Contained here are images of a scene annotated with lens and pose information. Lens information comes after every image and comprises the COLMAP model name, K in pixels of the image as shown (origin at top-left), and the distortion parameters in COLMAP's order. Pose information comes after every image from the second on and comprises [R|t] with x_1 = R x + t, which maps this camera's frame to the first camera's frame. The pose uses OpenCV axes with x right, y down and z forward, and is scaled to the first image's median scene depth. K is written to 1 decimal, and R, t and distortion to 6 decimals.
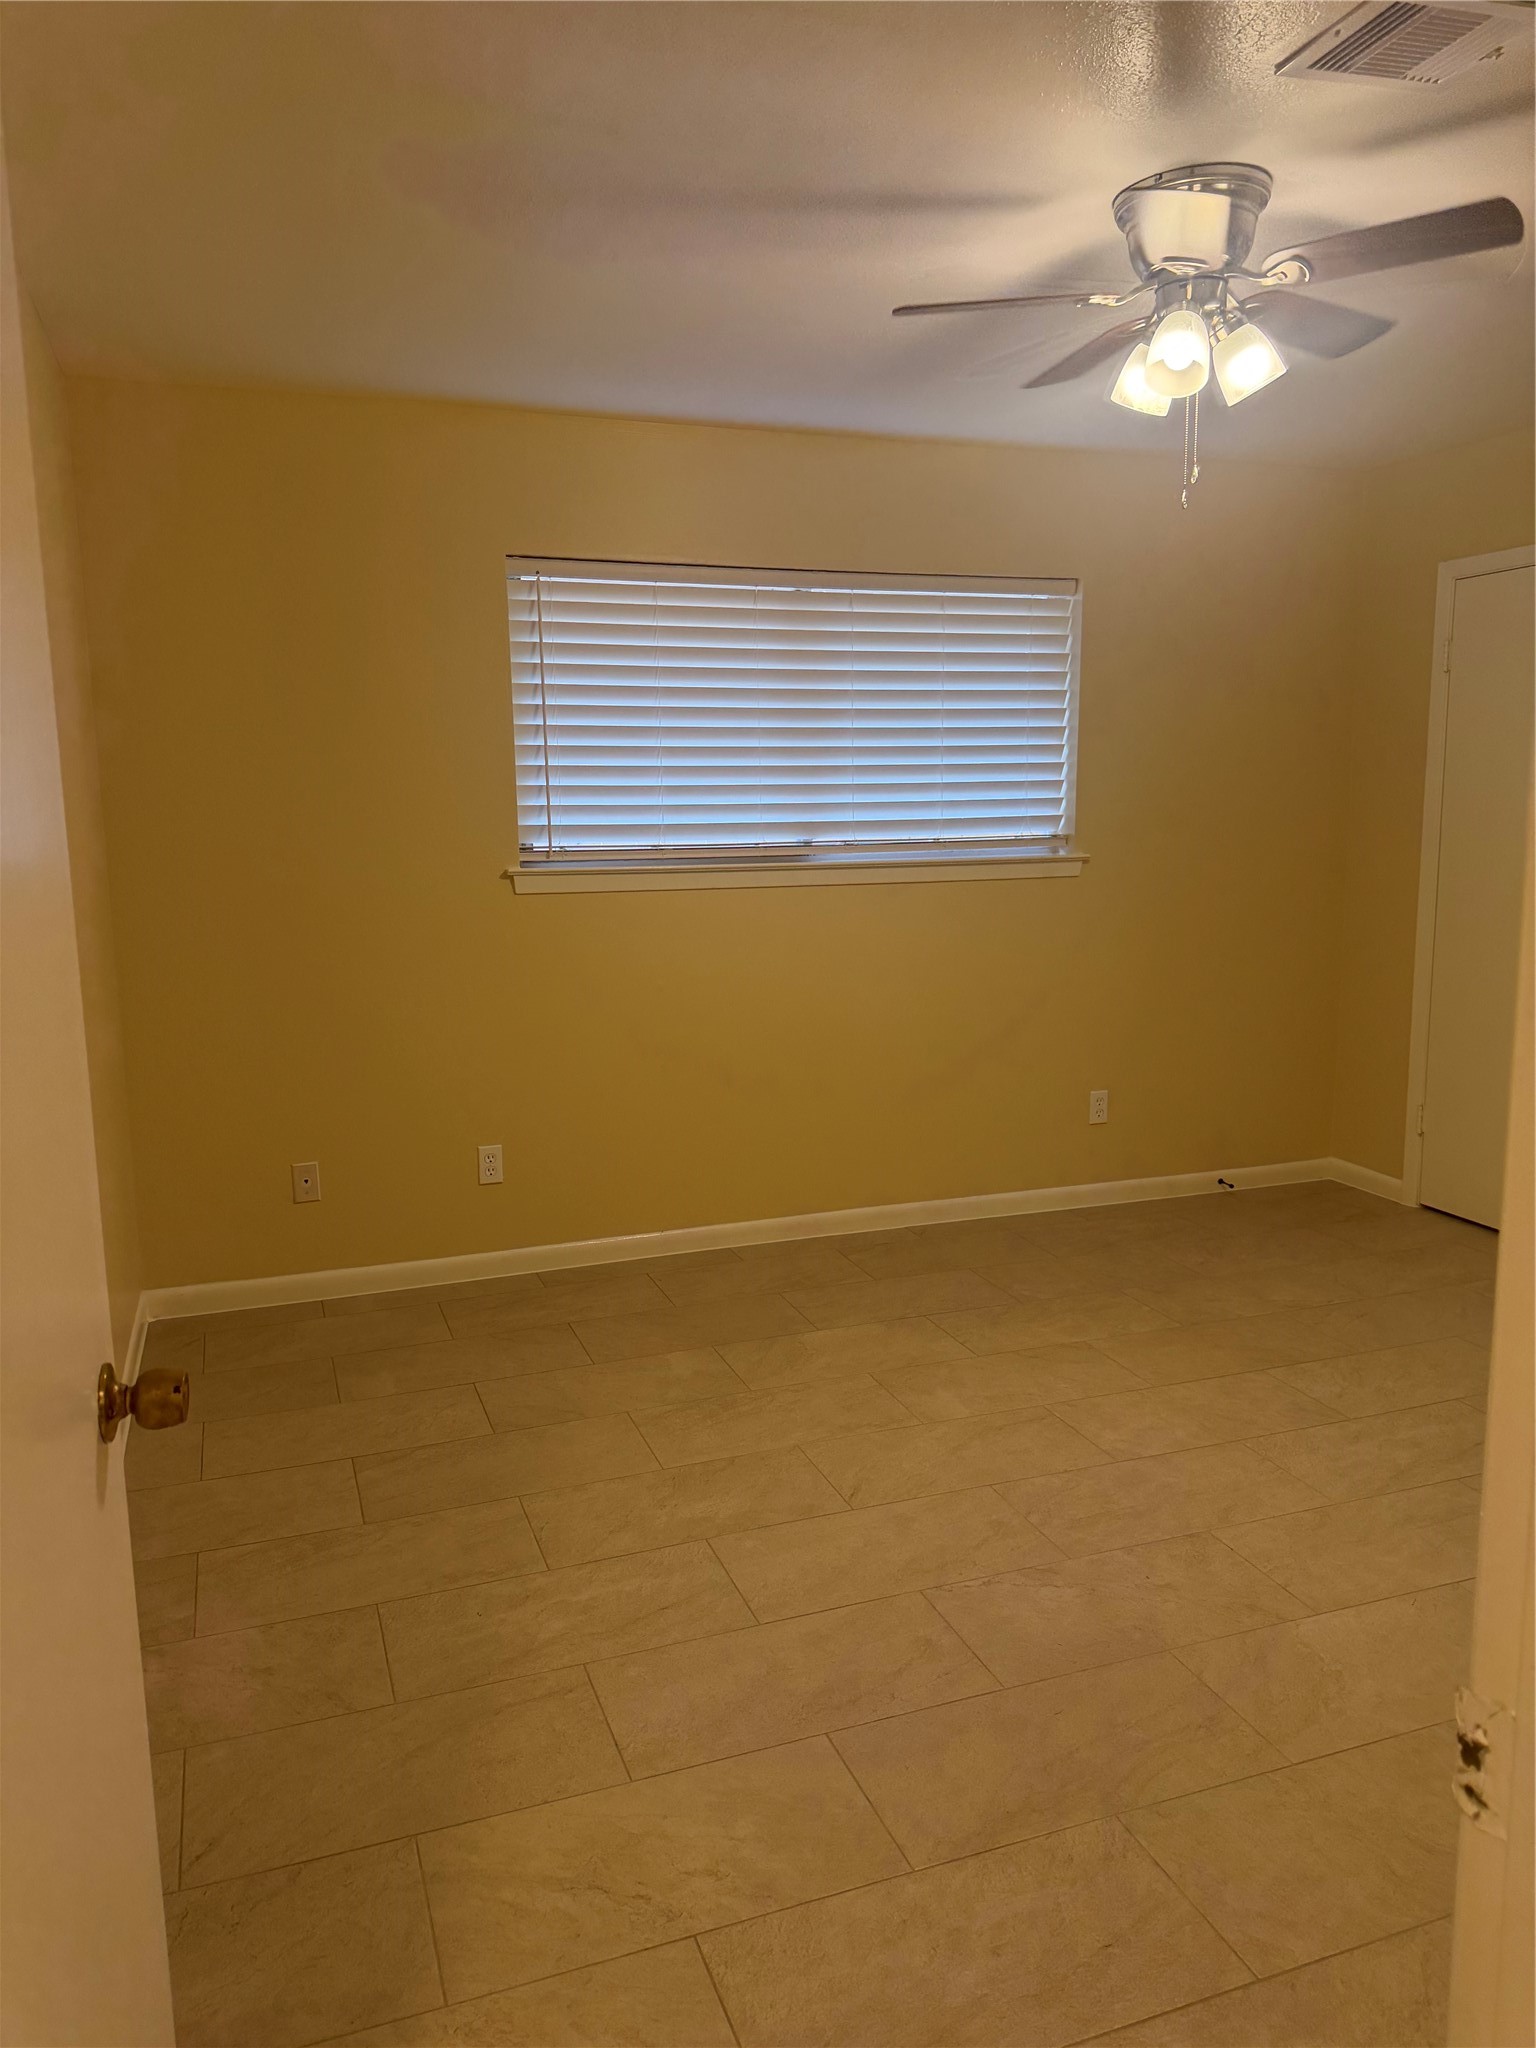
lens RADIAL K [[1485.9, 0, 760.2], [0, 1485.9, 1025.1], [0, 0, 1]] dist [0.088547, -0.000770]
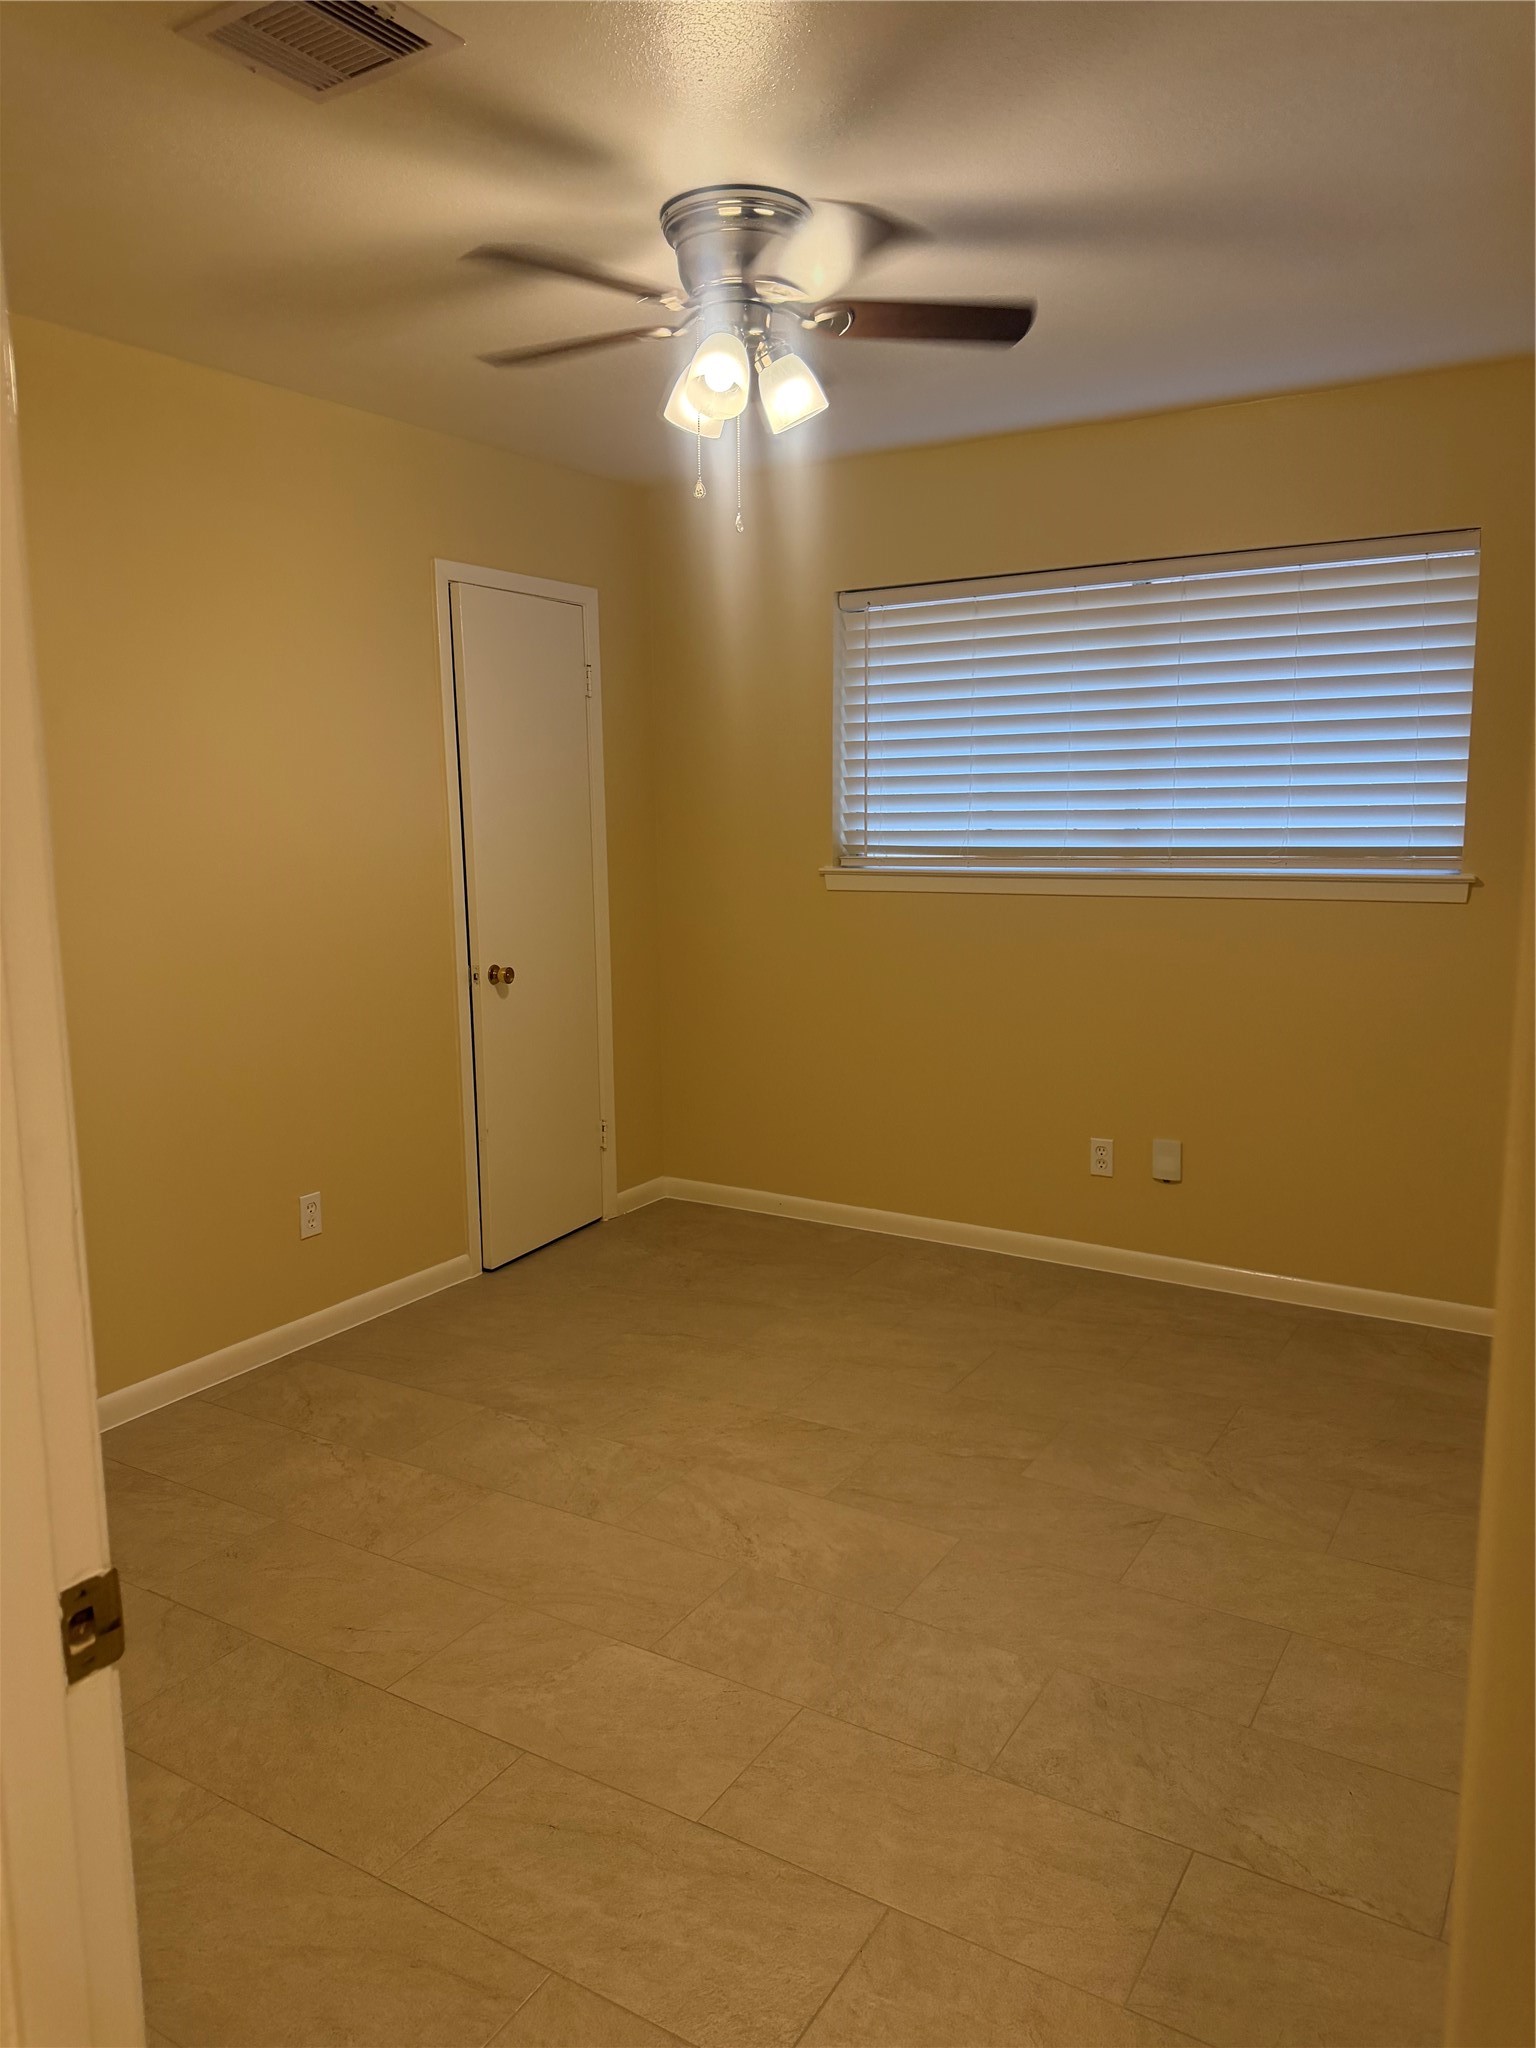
lens RADIAL K [[1485.9, 0, 760.2], [0, 1485.9, 1025.1], [0, 0, 1]] dist [0.088547, -0.000770]
pose [[0.613502, 0.119008, -0.780674, 0.697373], [-0.115944, 0.991441, 0.060022, -0.046729], [0.781135, 0.053691, 0.622049, 0.251476]]
